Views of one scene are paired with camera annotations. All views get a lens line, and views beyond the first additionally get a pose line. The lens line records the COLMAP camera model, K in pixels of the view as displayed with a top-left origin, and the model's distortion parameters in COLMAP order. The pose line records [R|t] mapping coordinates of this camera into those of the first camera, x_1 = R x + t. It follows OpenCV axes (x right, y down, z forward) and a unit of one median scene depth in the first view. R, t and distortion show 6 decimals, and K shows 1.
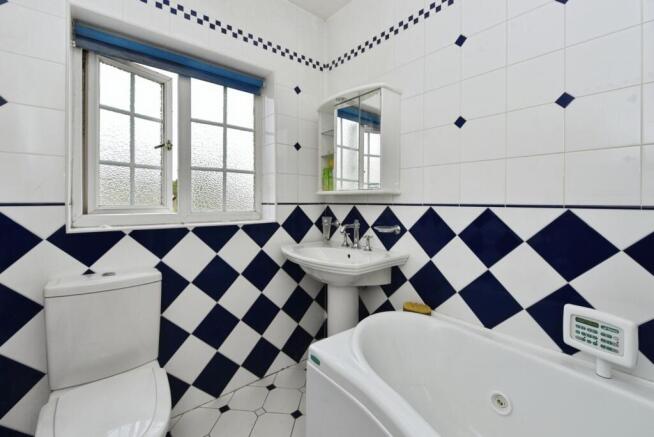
lens RADIAL K [[266.6, 0, 326.4], [0, 266.6, 215.7], [0, 0, 1]] dist [-0.000781, -0.000041]
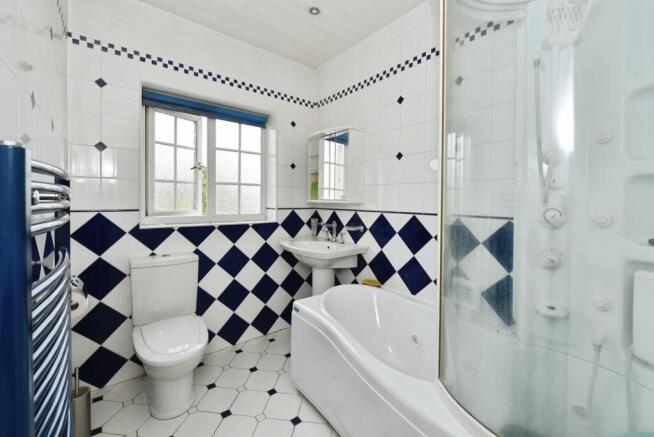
lens RADIAL K [[271.2, 0, 330.6], [0, 271.2, 217.0], [0, 0, 1]] dist [-0.000266, -0.000087]
pose [[0.999662, 0.009195, -0.024320, 0.134061], [-0.008843, 0.999855, 0.014549, -0.027656], [0.024450, -0.014329, 0.999598, -0.420049]]
